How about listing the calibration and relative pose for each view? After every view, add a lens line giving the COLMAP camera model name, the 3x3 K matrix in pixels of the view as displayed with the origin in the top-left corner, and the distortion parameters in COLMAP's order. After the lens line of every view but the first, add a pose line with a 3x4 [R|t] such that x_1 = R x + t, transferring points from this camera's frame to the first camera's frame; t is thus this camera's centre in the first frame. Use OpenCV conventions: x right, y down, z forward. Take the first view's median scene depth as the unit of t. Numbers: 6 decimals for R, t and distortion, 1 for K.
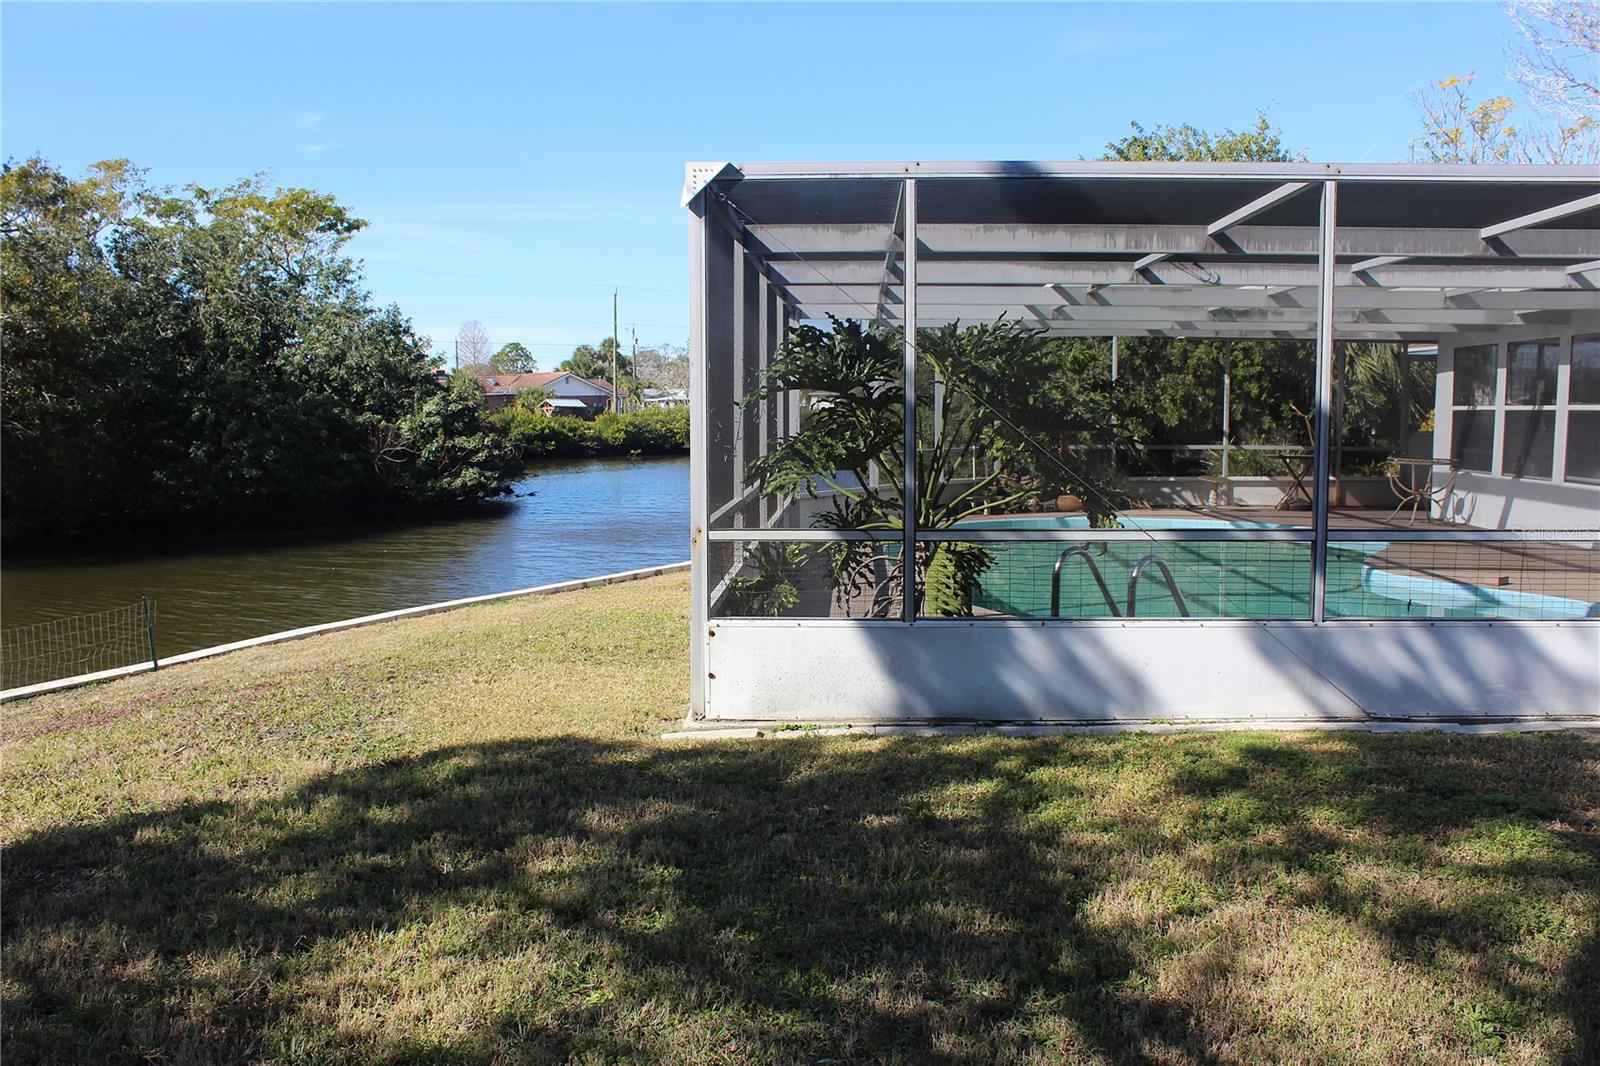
lens RADIAL K [[1313.7, 0, 800.4], [0, 1313.7, 536.6], [0, 0, 1]] dist [-0.099902, 0.009622]
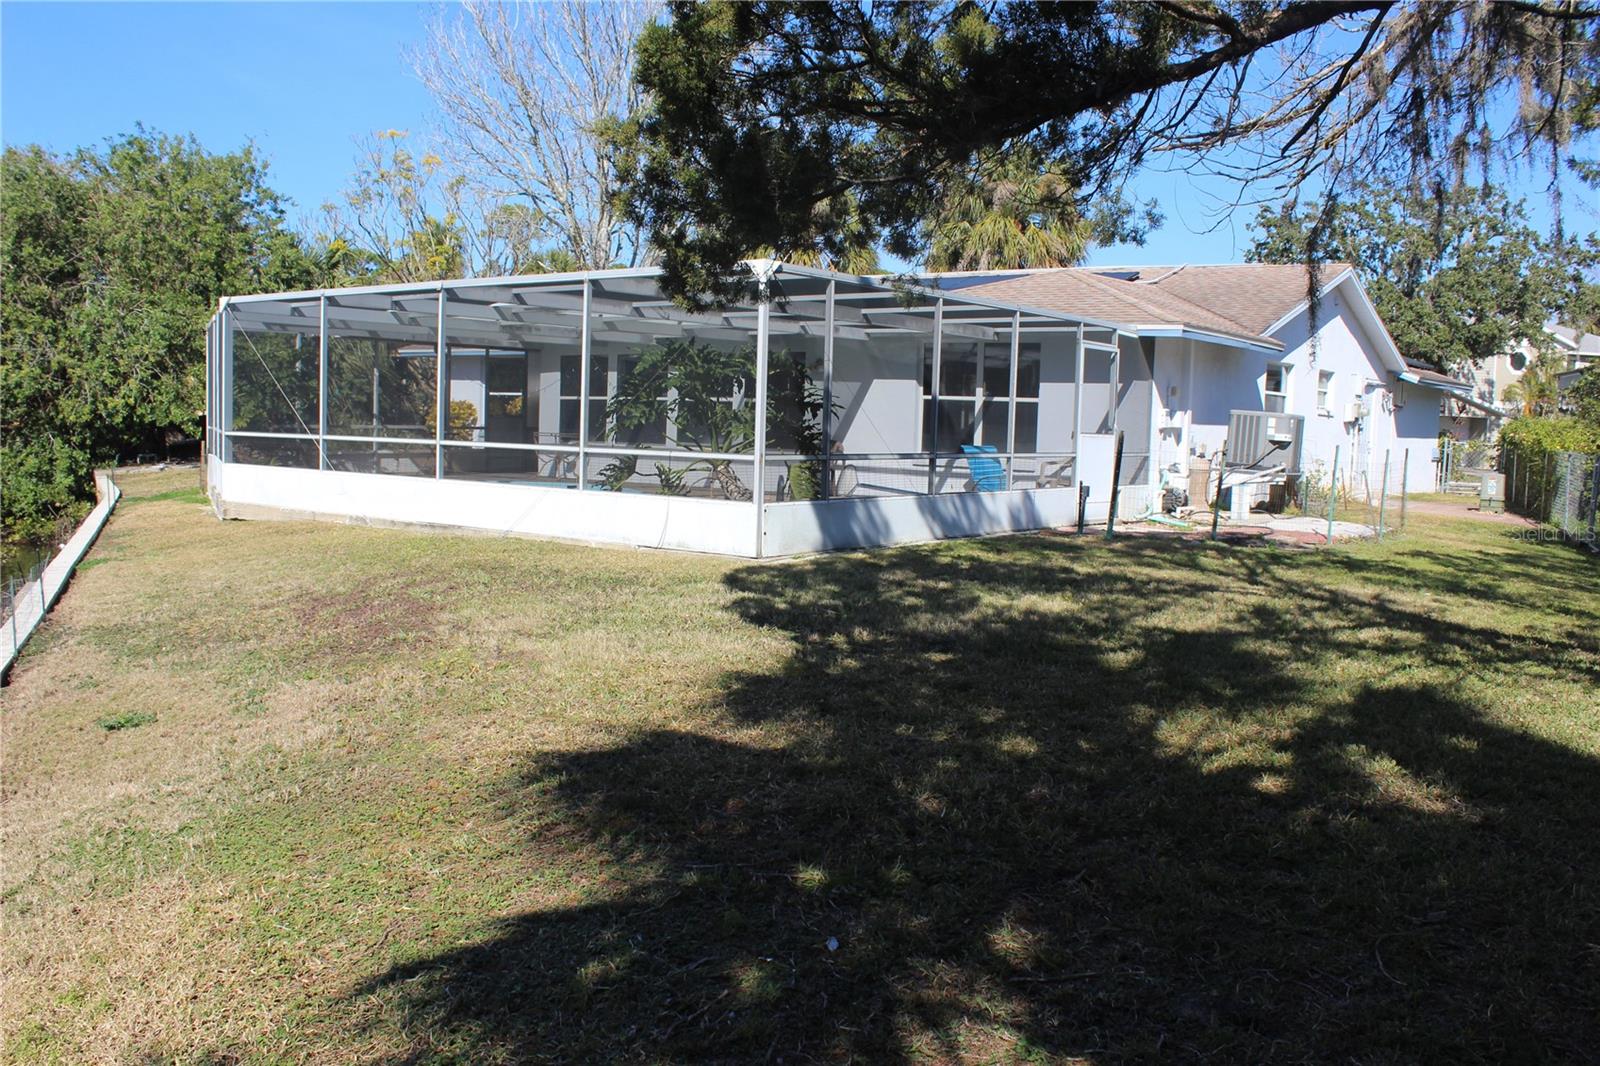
lens RADIAL K [[1313.7, 0, 799.6], [0, 1313.7, 527.0], [0, 0, 1]] dist [-0.099902, 0.009622]
pose [[0.546569, -0.054063, 0.835667, -0.138079], [0.054314, 0.998101, 0.029047, 0.003825], [-0.835651, 0.029512, 0.548468, -0.004729]]
